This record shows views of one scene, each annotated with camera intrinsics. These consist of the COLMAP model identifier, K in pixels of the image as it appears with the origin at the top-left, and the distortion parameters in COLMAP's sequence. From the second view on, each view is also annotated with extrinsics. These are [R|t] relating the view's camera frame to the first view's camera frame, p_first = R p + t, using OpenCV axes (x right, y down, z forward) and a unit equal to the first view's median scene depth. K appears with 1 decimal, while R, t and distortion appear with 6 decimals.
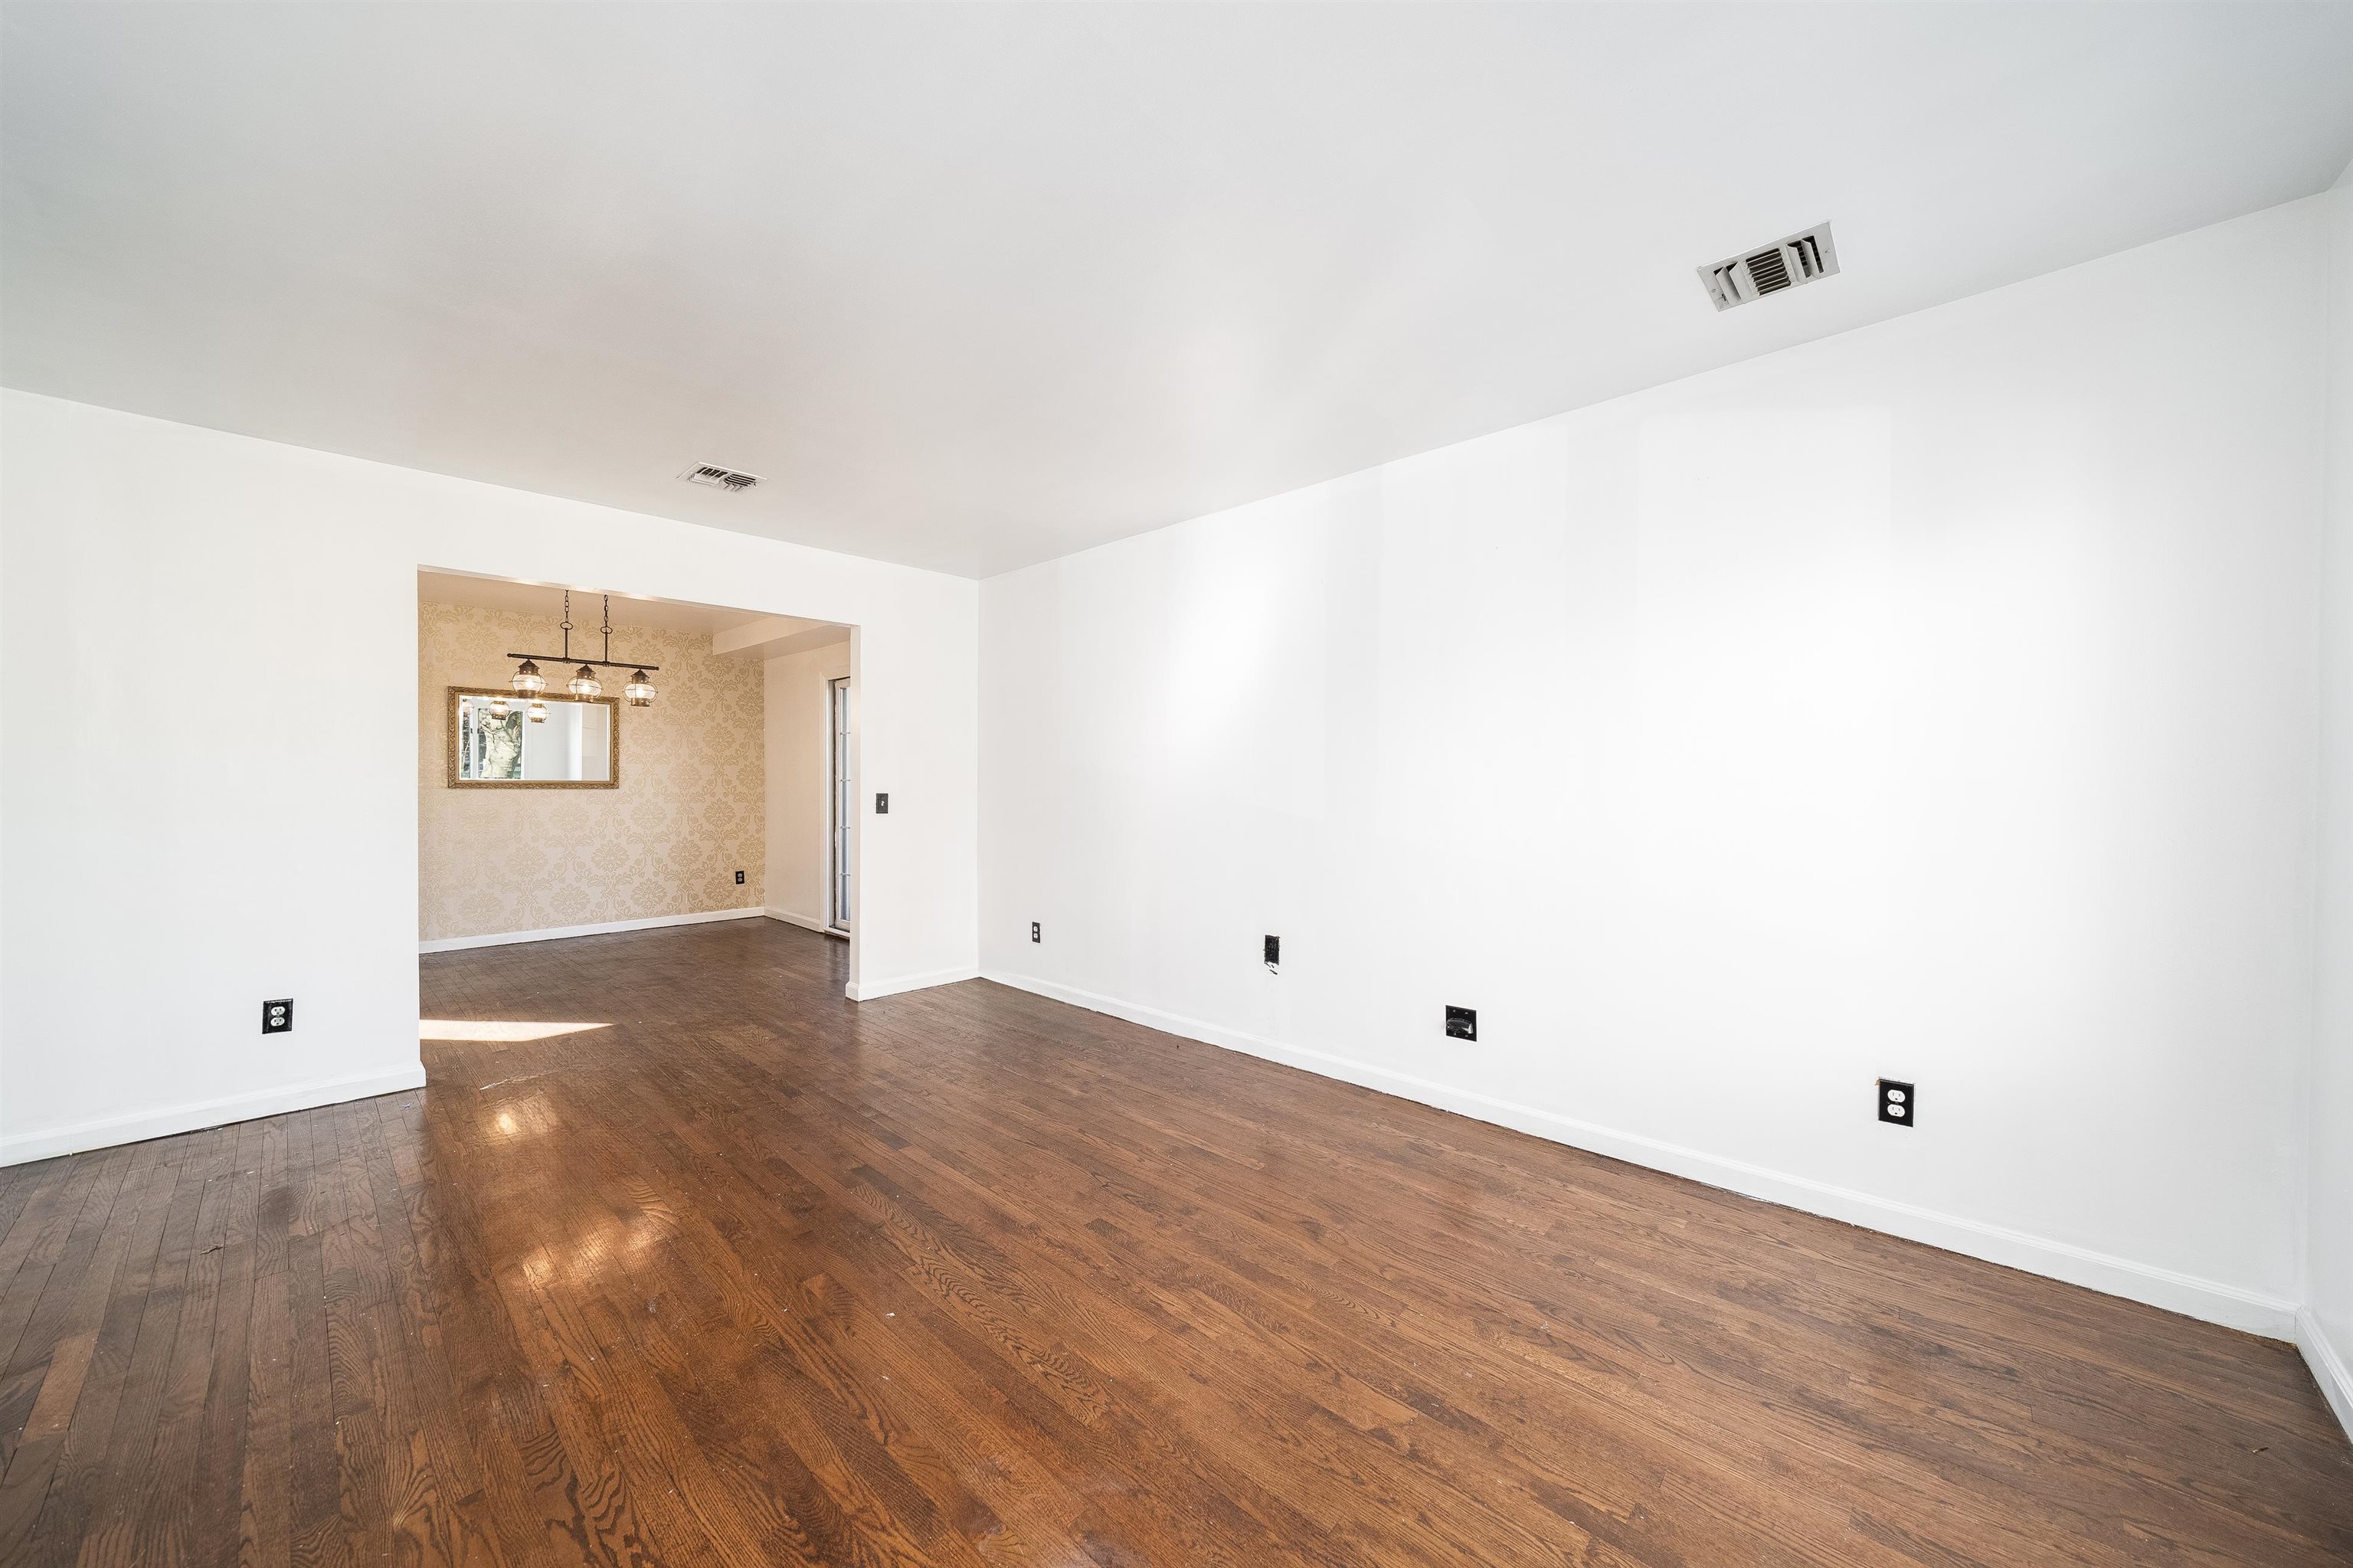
lens RADIAL K [[804.6, 0, 1180.3], [0, 804.6, 796.9], [0, 0, 1]] dist [-0.005945, 0.000073]
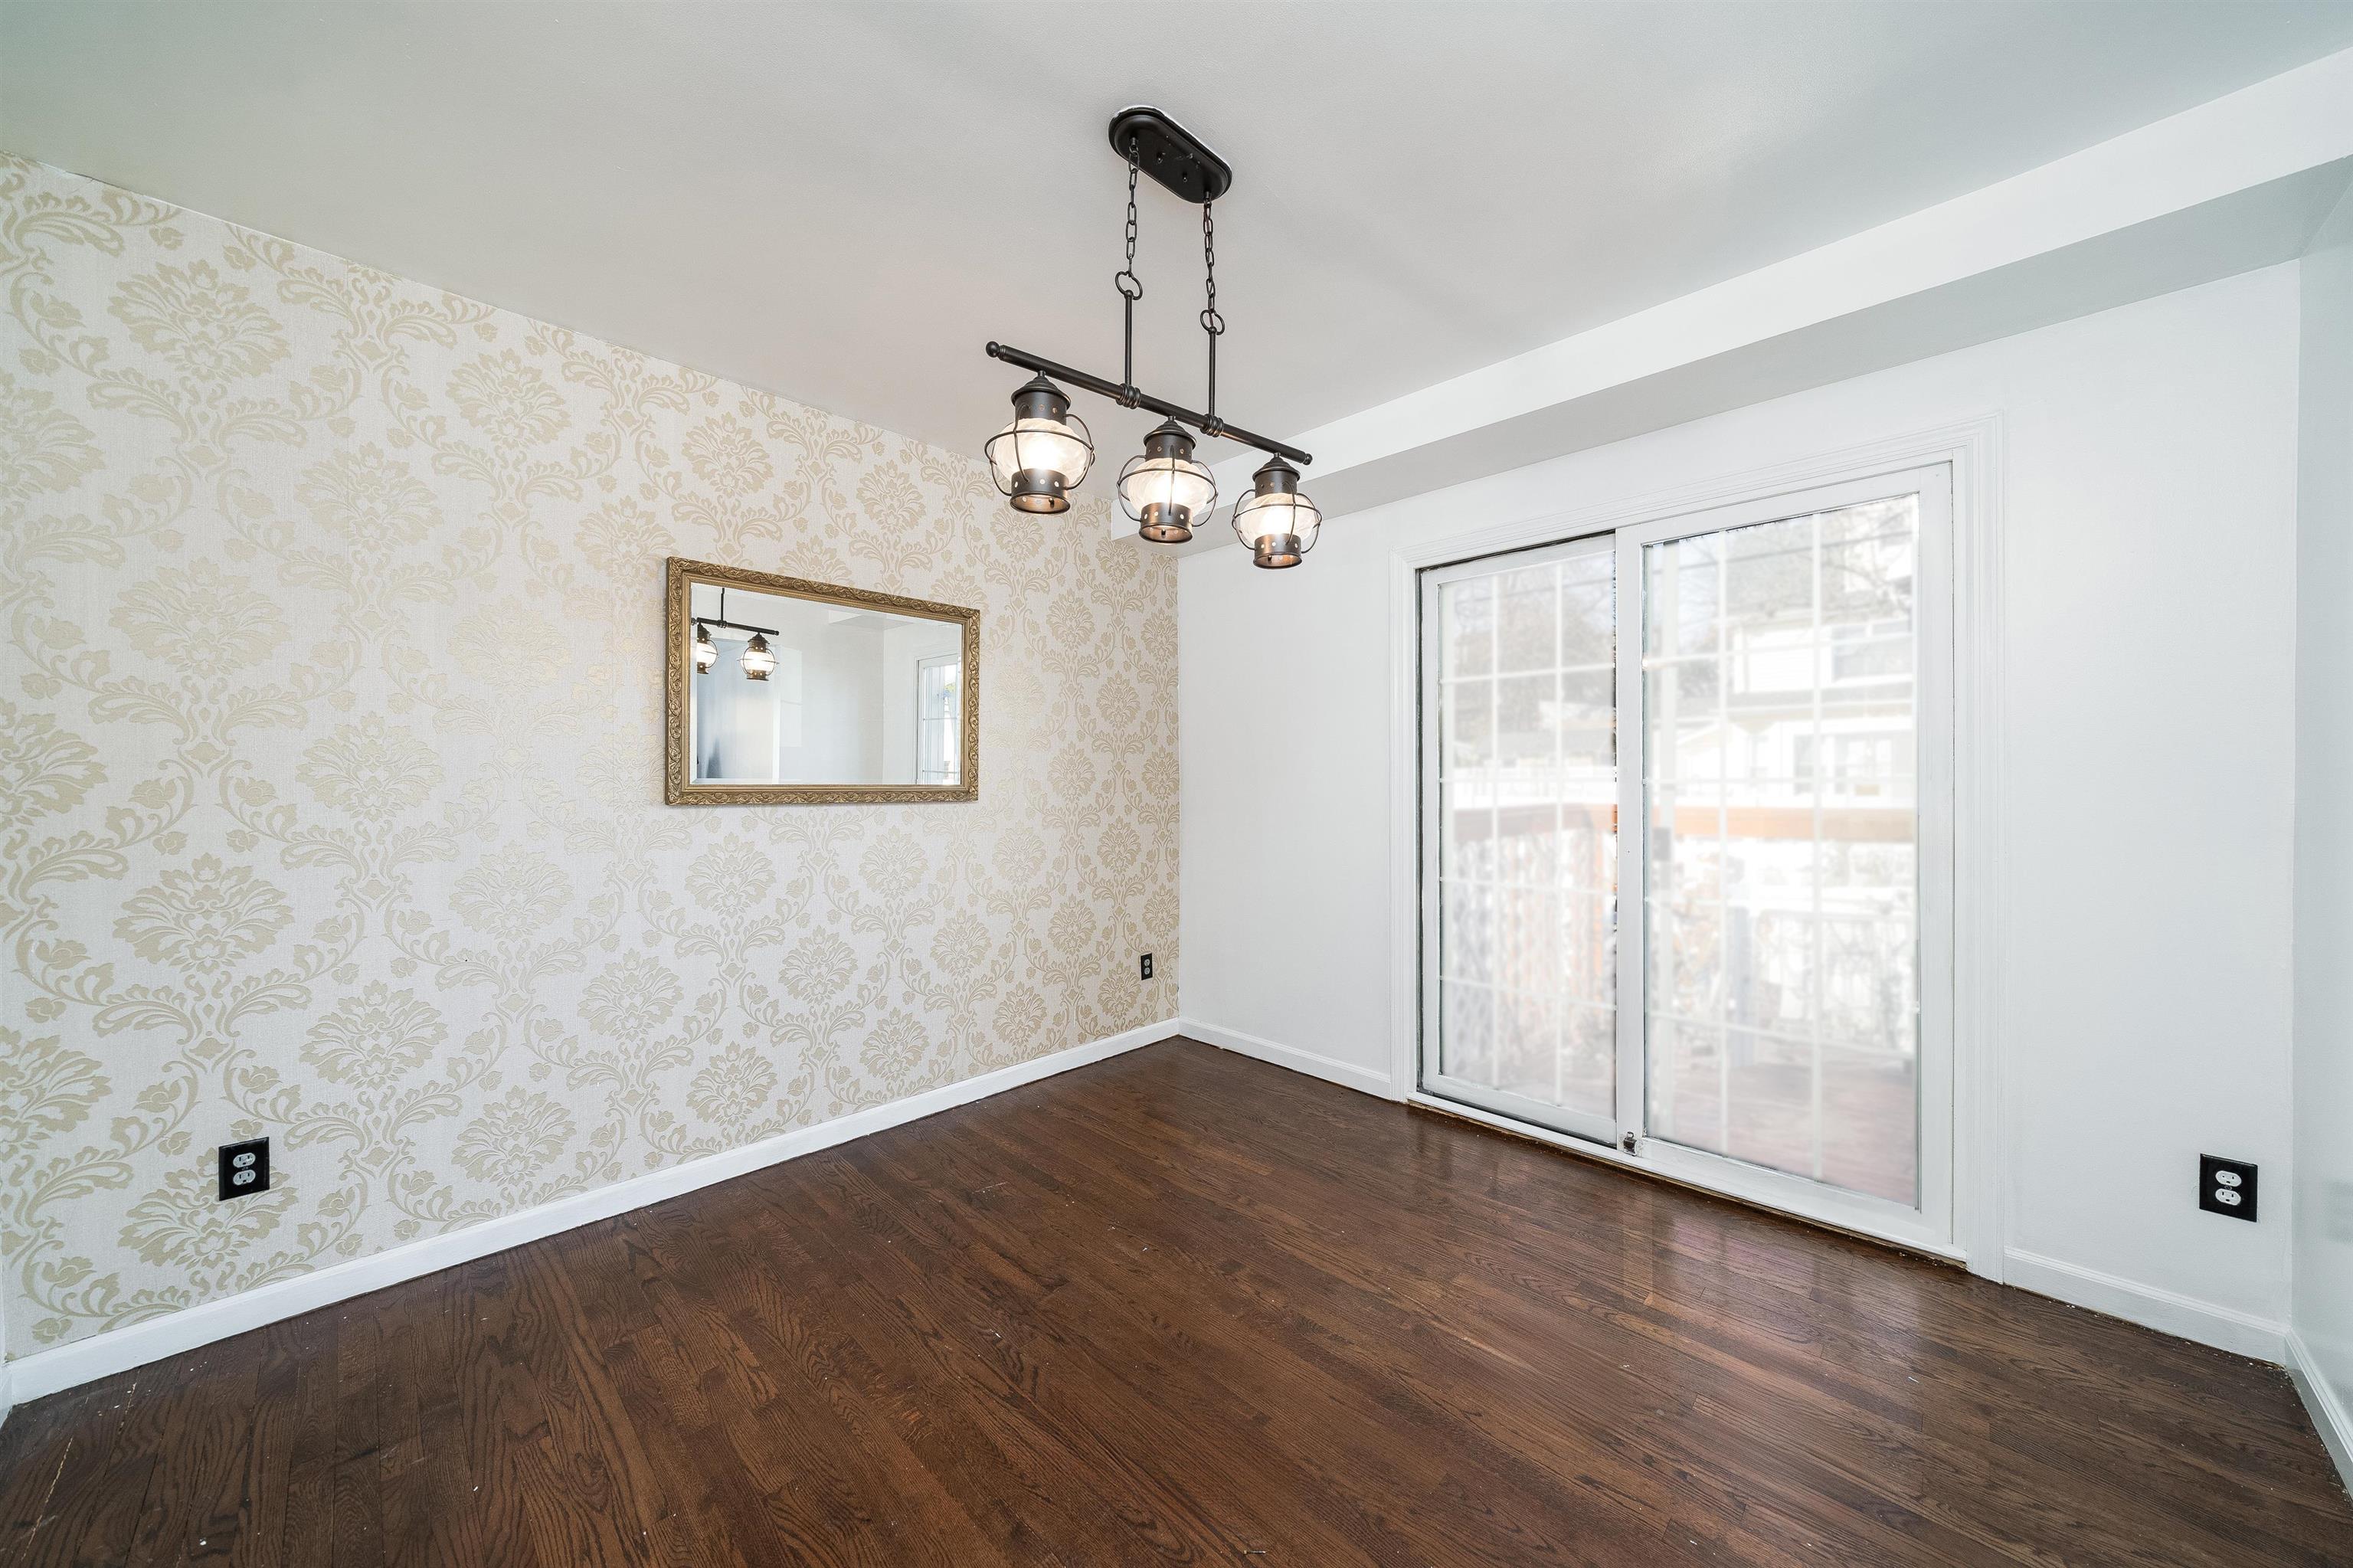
lens RADIAL K [[804.6, 0, 1165.7], [0, 804.6, 780.5], [0, 0, 1]] dist [-0.005945, 0.000073]
pose [[0.999974, 0.006852, 0.002168, -0.545944], [-0.006783, 0.999514, -0.030439, -0.005911], [-0.002376, 0.030424, 0.999534, 0.482969]]
